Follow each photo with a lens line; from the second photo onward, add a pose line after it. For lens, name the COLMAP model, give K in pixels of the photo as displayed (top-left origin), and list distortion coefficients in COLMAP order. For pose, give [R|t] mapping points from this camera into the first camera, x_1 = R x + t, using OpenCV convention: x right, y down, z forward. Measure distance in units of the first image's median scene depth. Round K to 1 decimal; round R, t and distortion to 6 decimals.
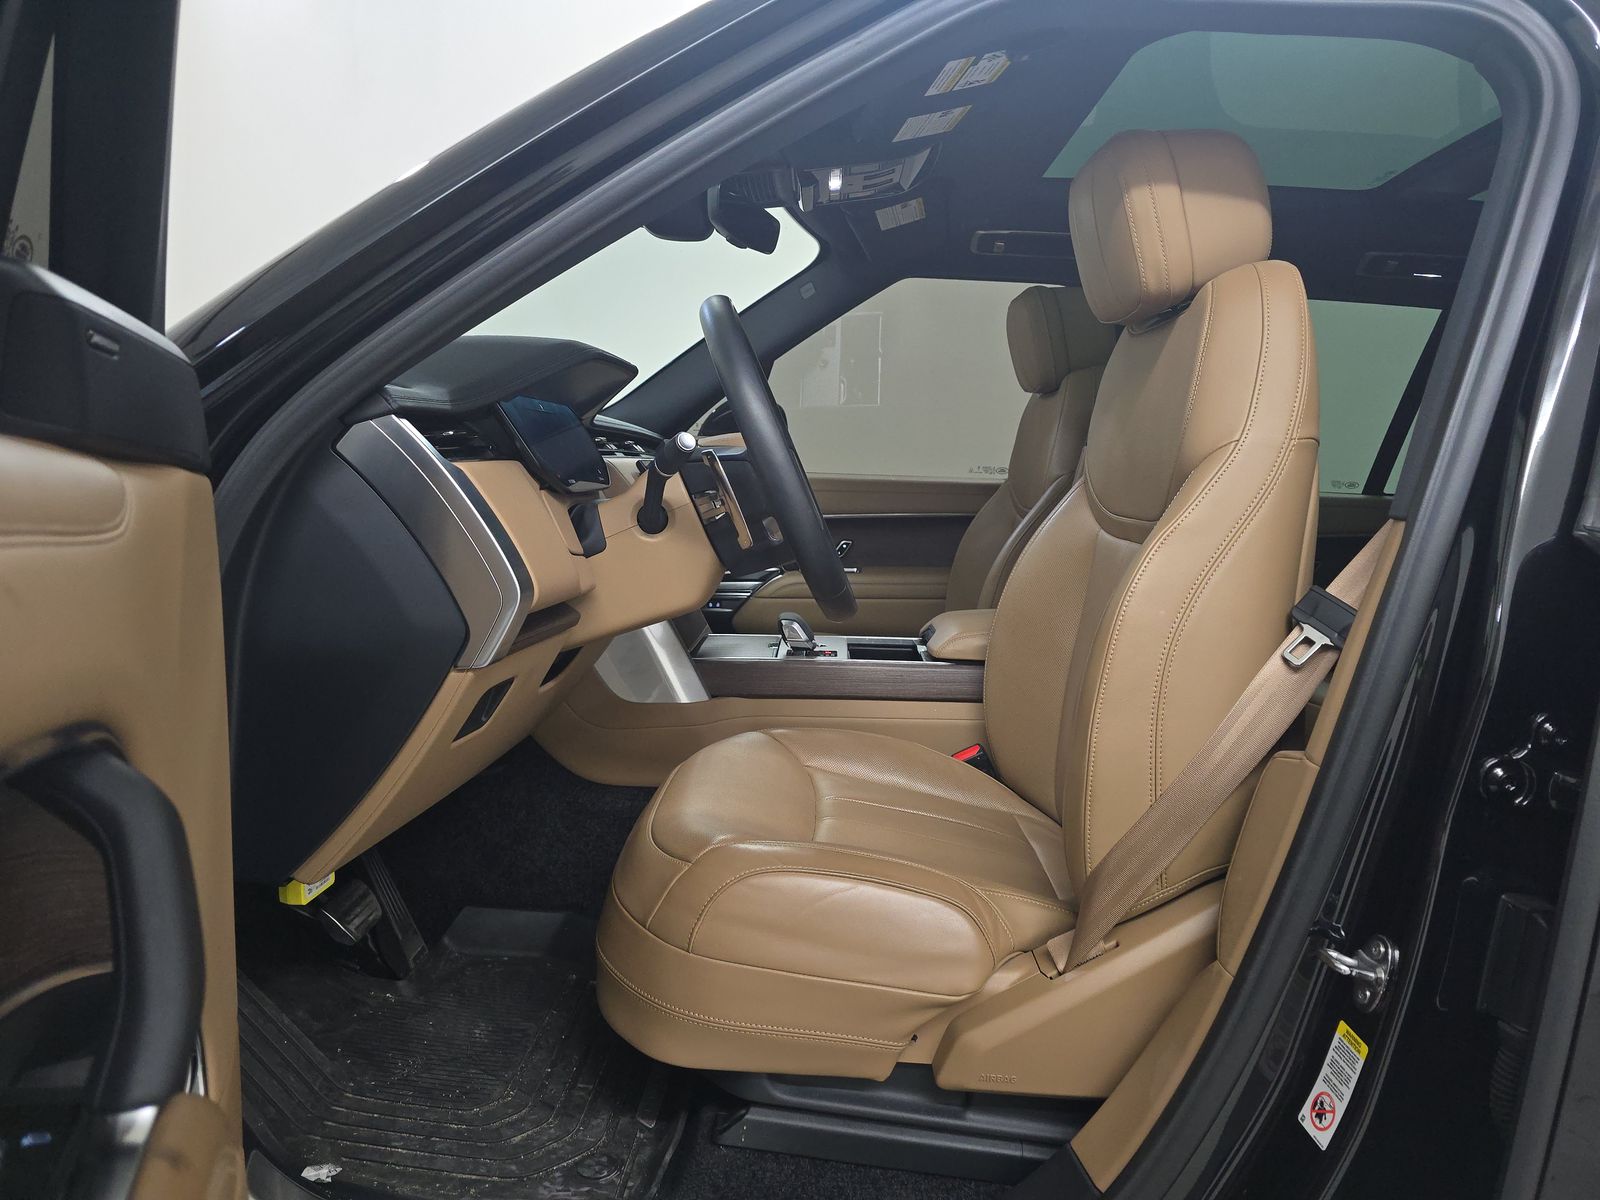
lens RADIAL K [[1077.6, 0, 797.0], [0, 1077.6, 605.7], [0, 0, 1]] dist [0.022538, -0.007151]
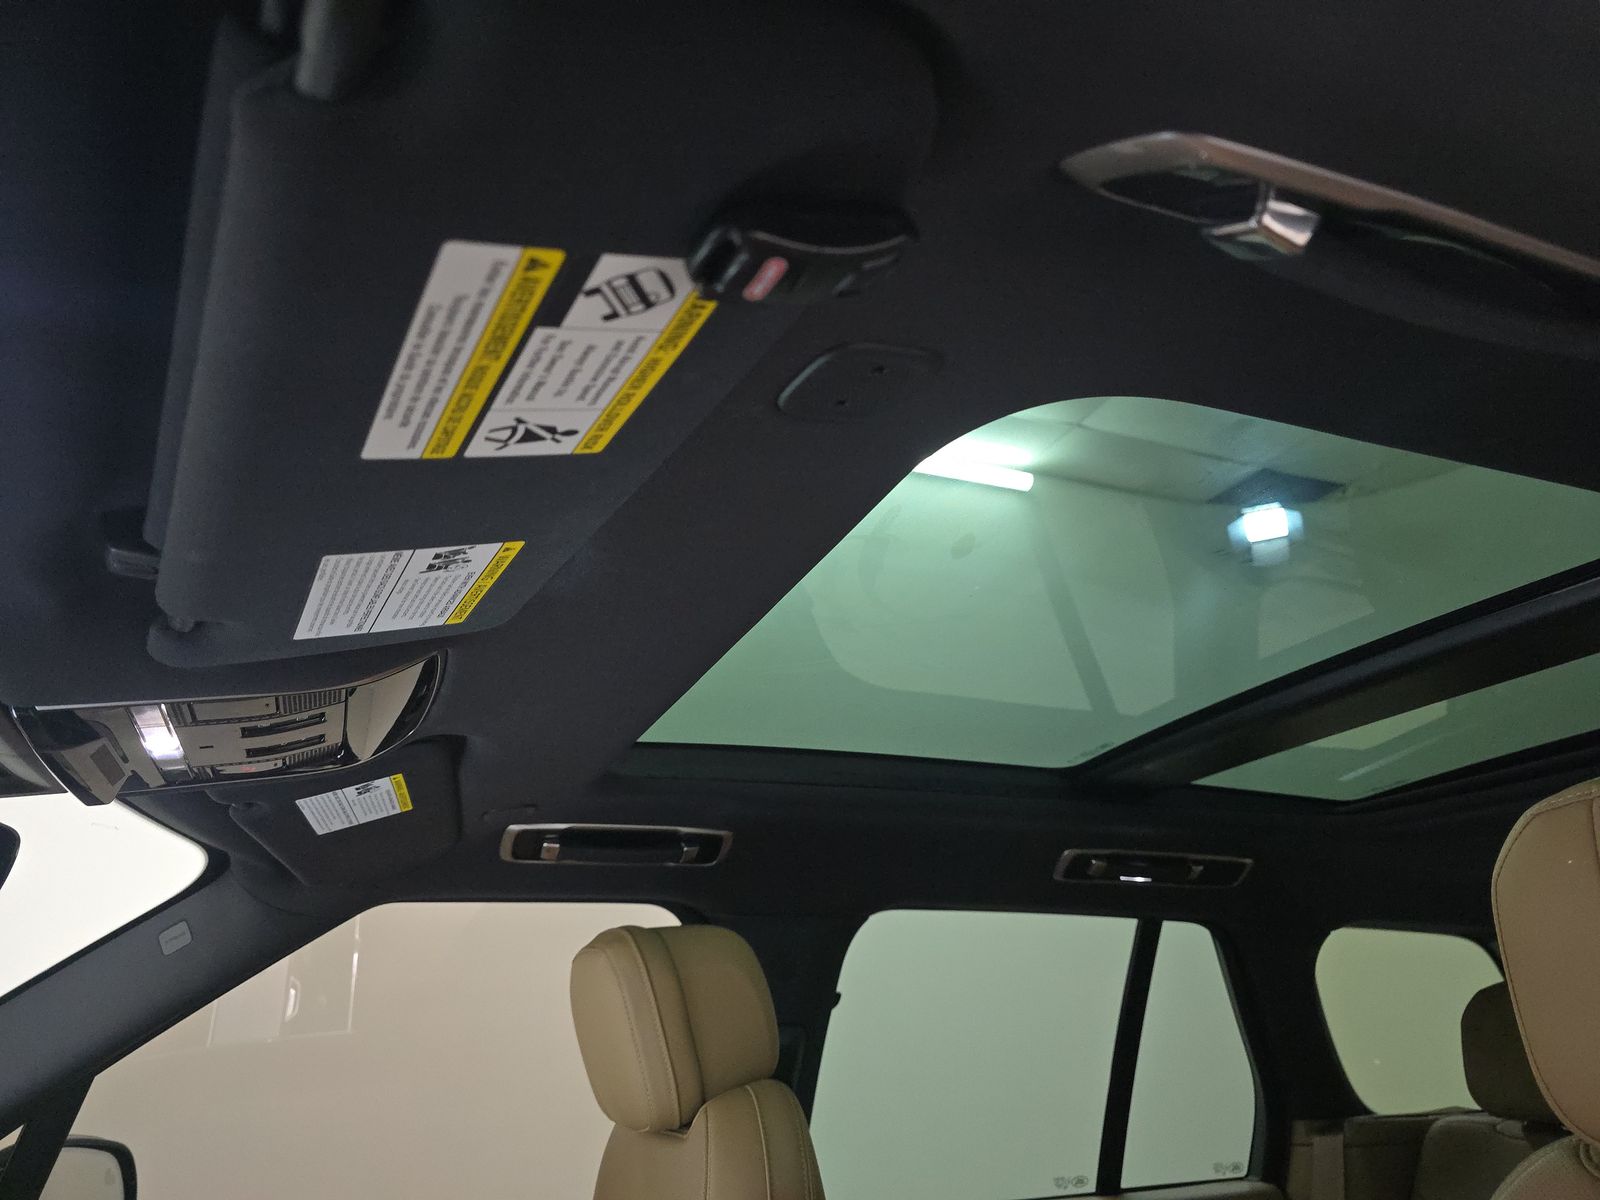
lens RADIAL K [[1077.6, 0, 797.0], [0, 1077.6, 605.7], [0, 0, 1]] dist [0.022538, -0.007151]
pose [[0.910326, 0.069775, 0.407969, 0.072270], [0.136313, 0.880153, -0.454697, -0.195157], [-0.390801, 0.469534, 0.791715, 0.501024]]
